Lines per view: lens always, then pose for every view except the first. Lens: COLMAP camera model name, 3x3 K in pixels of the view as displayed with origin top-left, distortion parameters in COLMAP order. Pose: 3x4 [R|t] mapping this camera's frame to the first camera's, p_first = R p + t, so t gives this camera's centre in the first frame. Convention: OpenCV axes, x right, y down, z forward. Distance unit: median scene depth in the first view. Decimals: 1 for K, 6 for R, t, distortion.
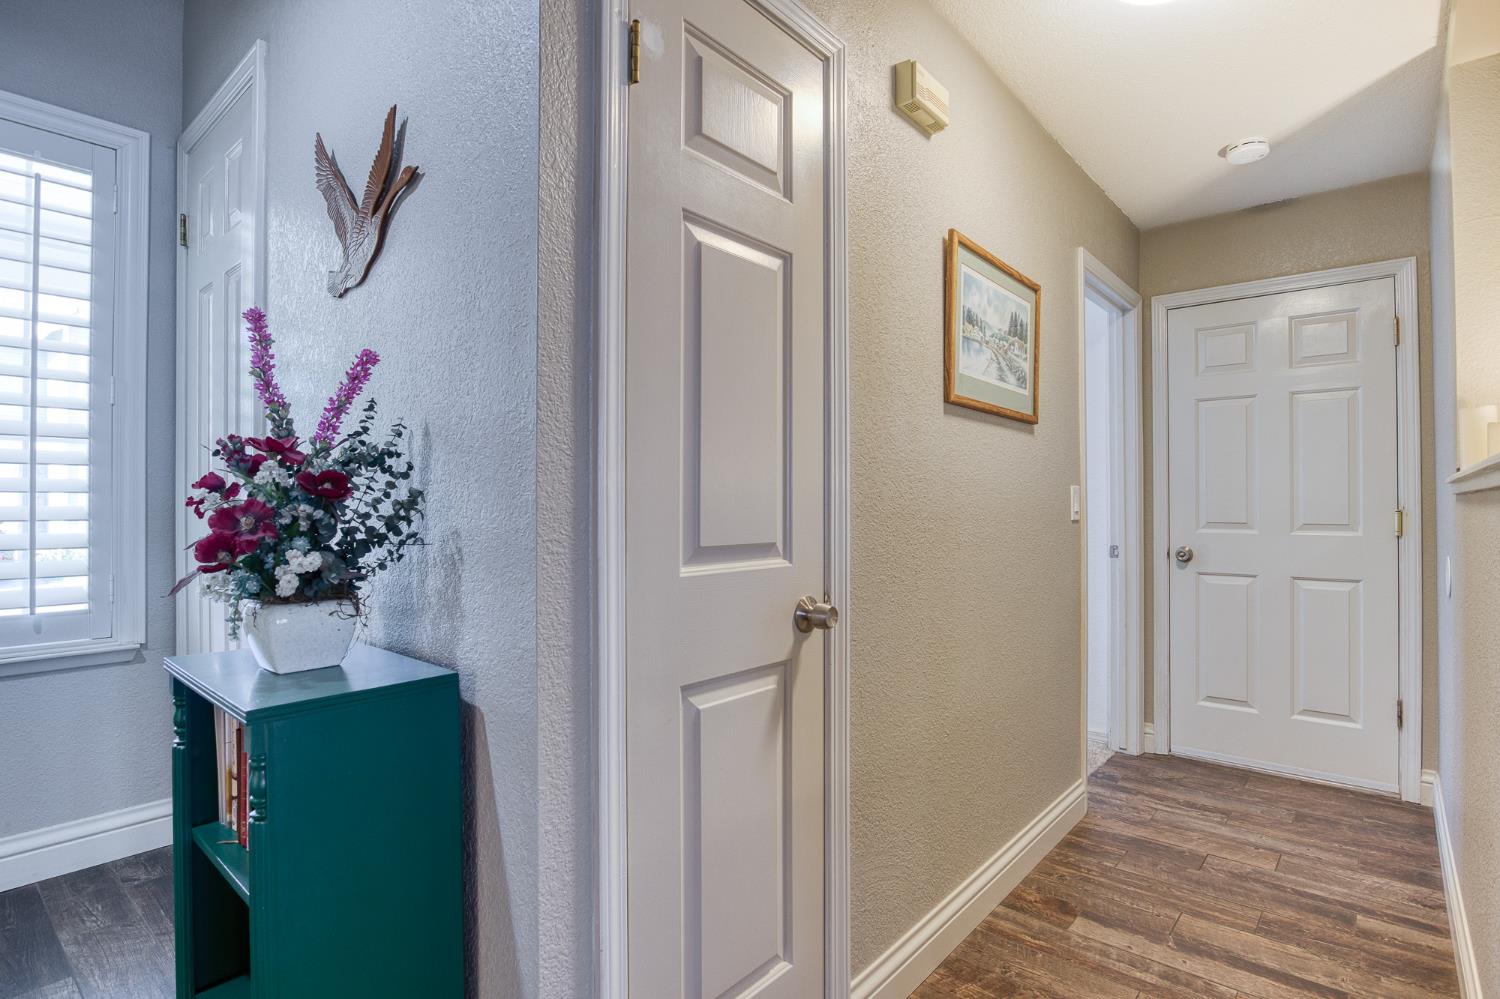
lens RADIAL K [[751.7, 0, 763.1], [0, 751.7, 500.4], [0, 0, 1]] dist [-0.029418, 0.008078]
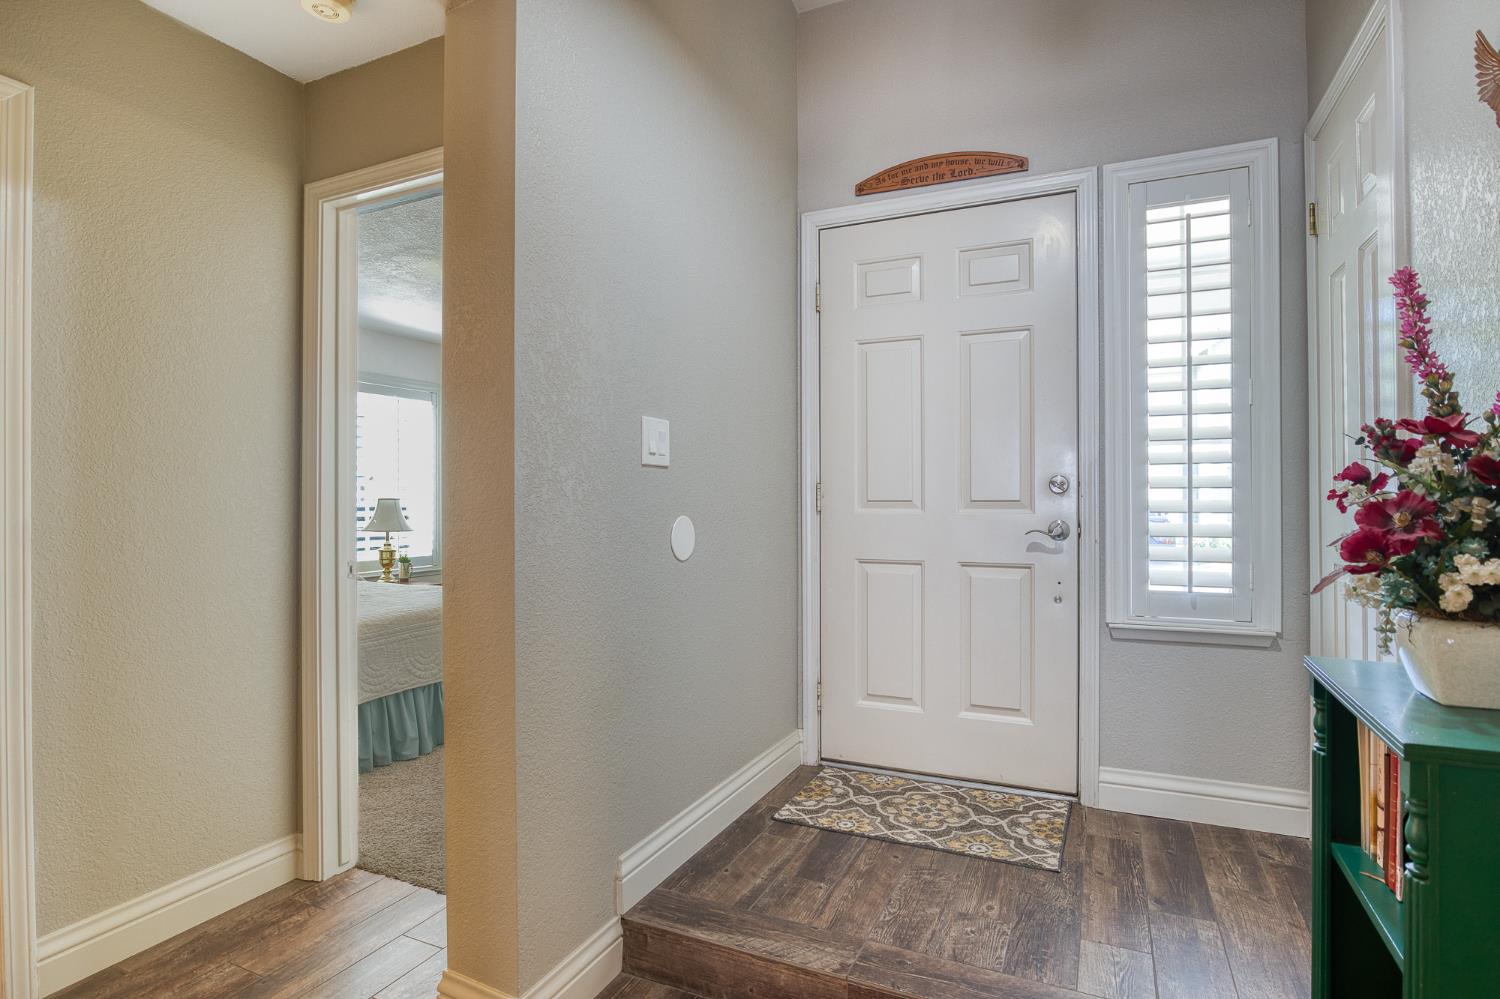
lens RADIAL K [[751.7, 0, 761.2], [0, 751.7, 496.8], [0, 0, 1]] dist [-0.029418, 0.008078]
pose [[0.265037, -0.003762, -0.964231, -0.041469], [0.006909, 0.999974, -0.002002, 0.000704], [0.964213, -0.006131, 0.265056, 0.037882]]
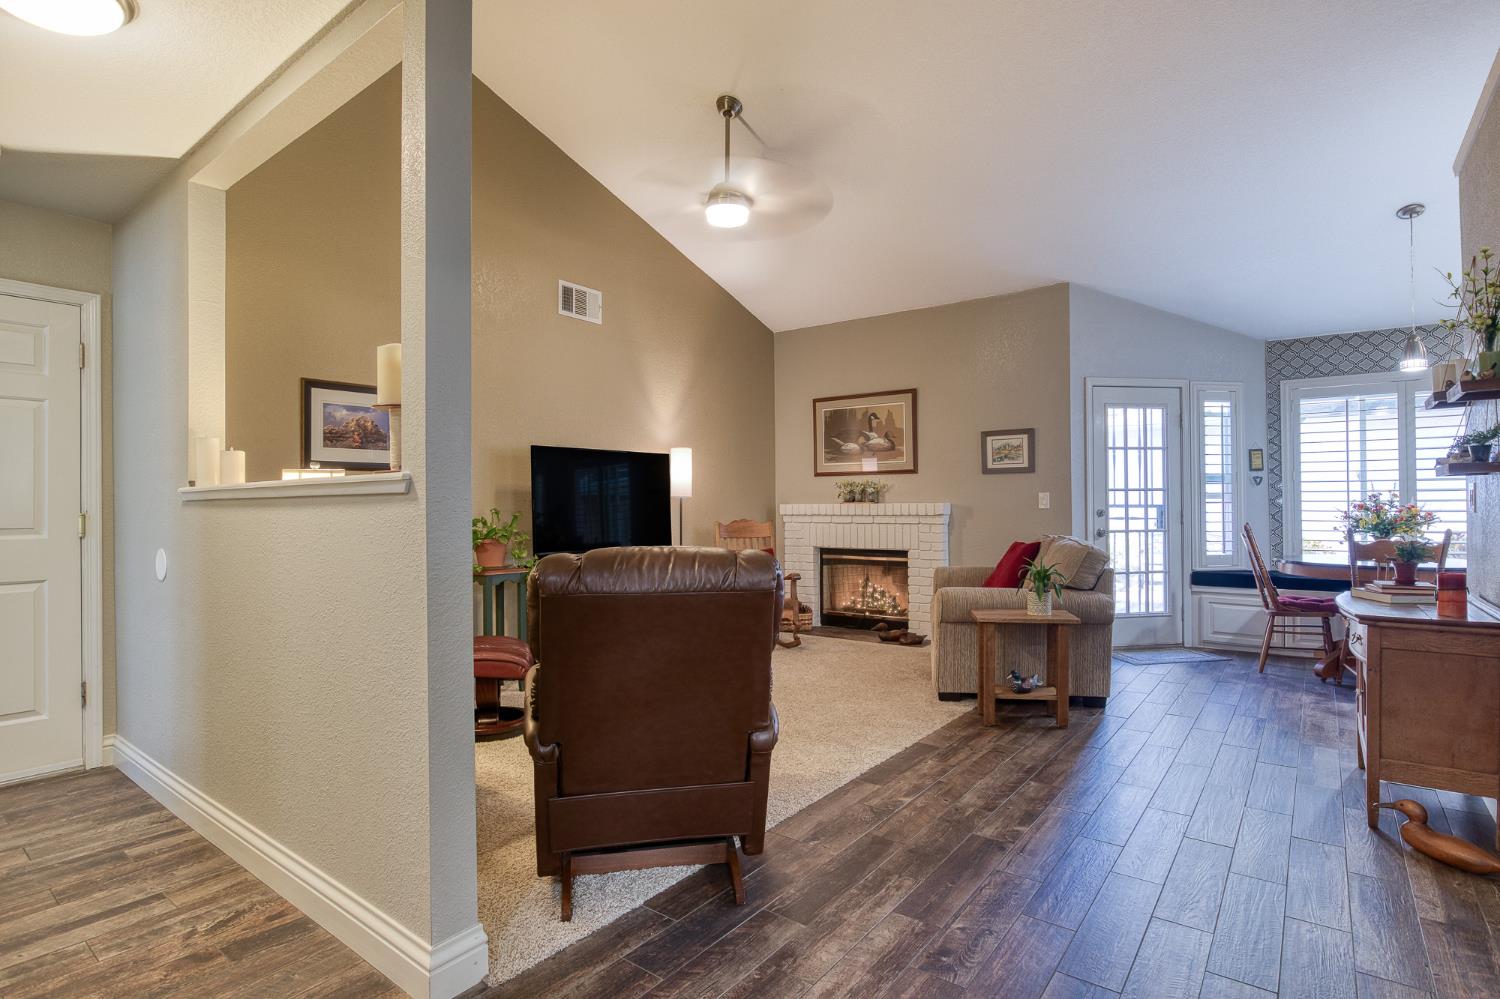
lens RADIAL K [[751.7, 0, 772.9], [0, 751.7, 500.7], [0, 0, 1]] dist [-0.029418, 0.008078]
pose [[-0.063232, 0.005700, 0.997983, -0.557527], [0.004577, 0.999975, -0.005421, 0.006768], [-0.997988, 0.004225, -0.063257, 0.025513]]
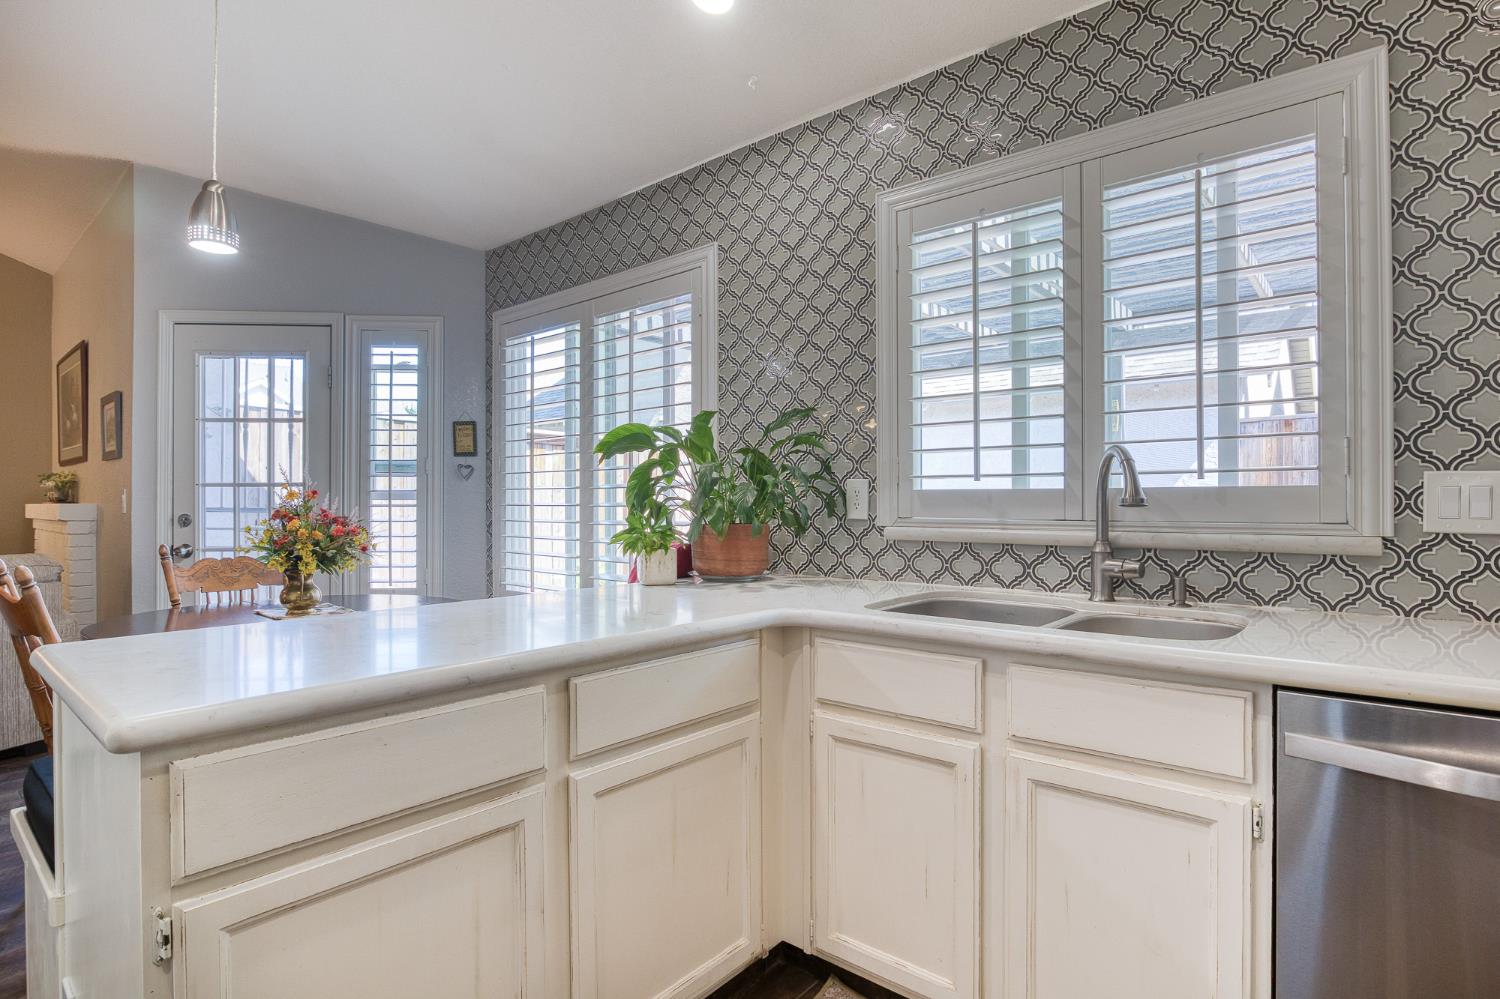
lens RADIAL K [[751.7, 0, 776.2], [0, 751.7, 501.9], [0, 0, 1]] dist [-0.029418, 0.008078]
pose [[-0.006906, 0.007473, 0.999948, 0.556432], [-0.002681, 0.999968, -0.007492, 0.009156], [-0.999973, -0.002732, -0.006886, -3.399178]]
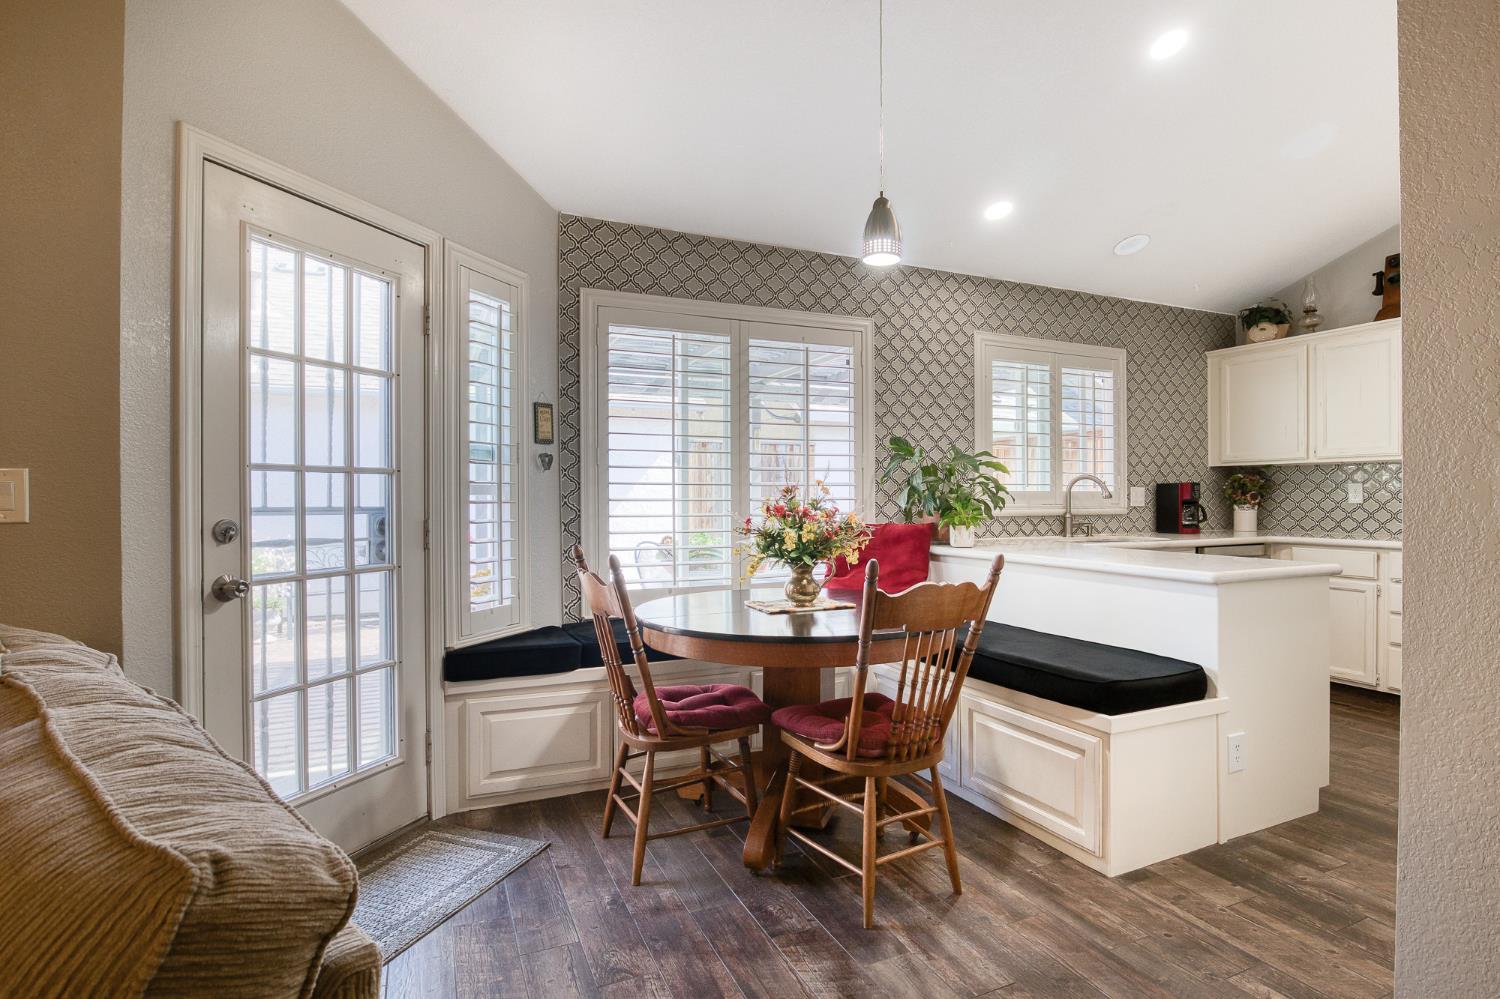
lens RADIAL K [[751.7, 0, 760.5], [0, 751.7, 496.0], [0, 0, 1]] dist [-0.029418, 0.008078]
pose [[-0.899749, 0.008435, 0.436326, 1.467566], [0.006081, 0.999958, -0.006791, 0.008102], [-0.436365, -0.003456, -0.899763, -0.990836]]
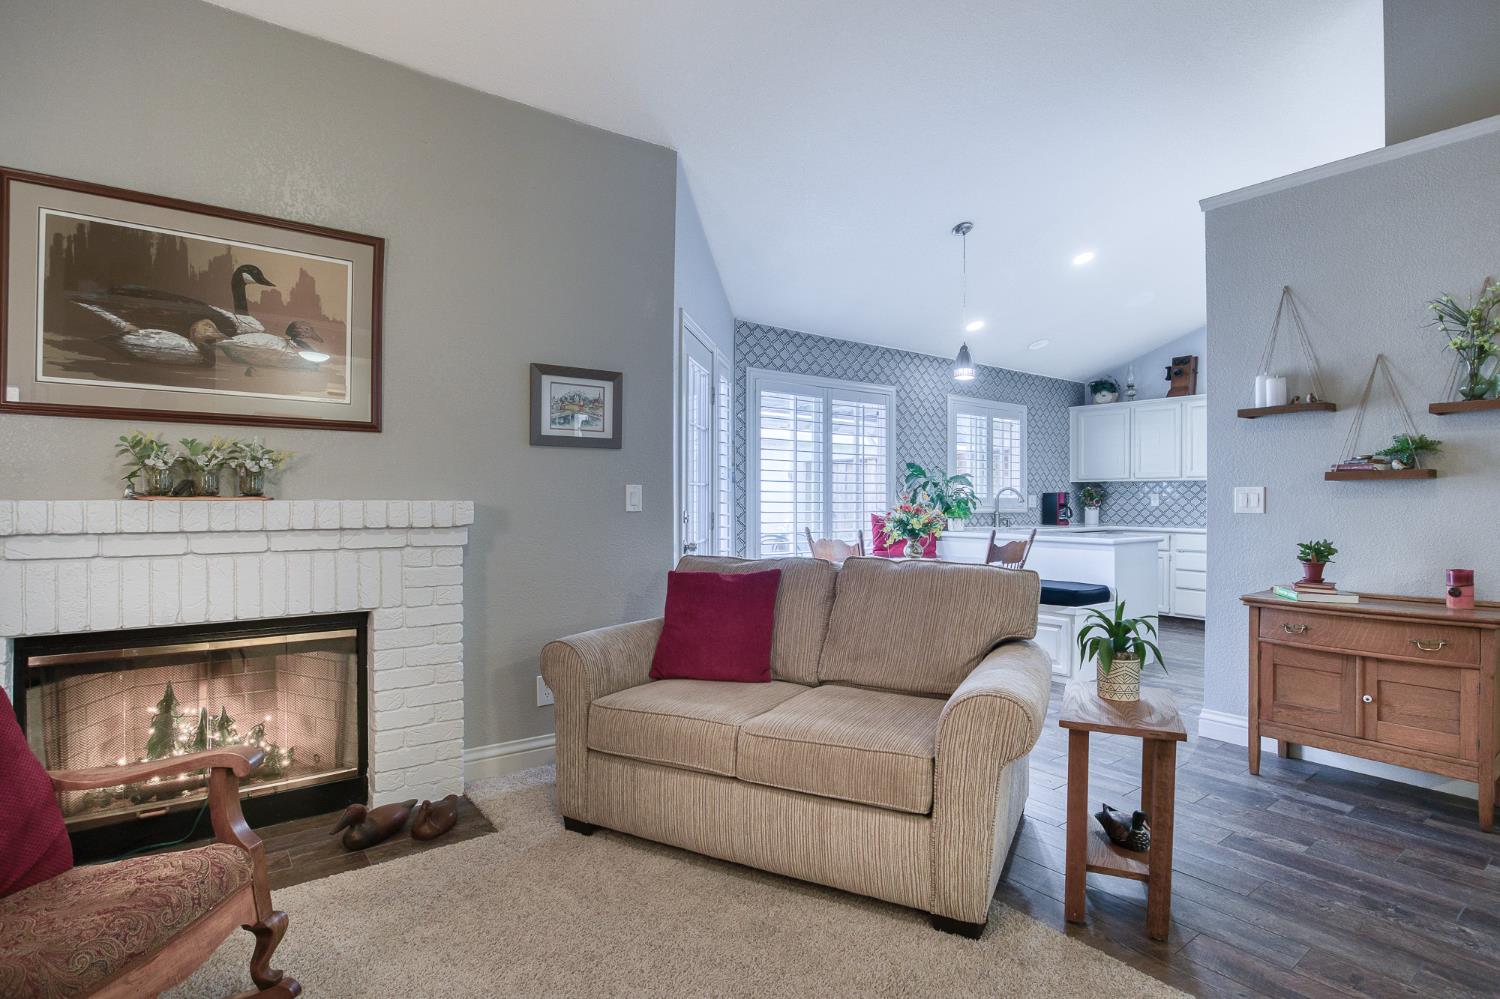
lens RADIAL K [[751.7, 0, 762.6], [0, 751.7, 497.2], [0, 0, 1]] dist [-0.029418, 0.008078]
pose [[-0.976390, 0.003037, 0.215994, 2.018993], [0.001332, 0.999967, -0.008037, 0.009053], [-0.216011, -0.007559, -0.976362, 0.486842]]
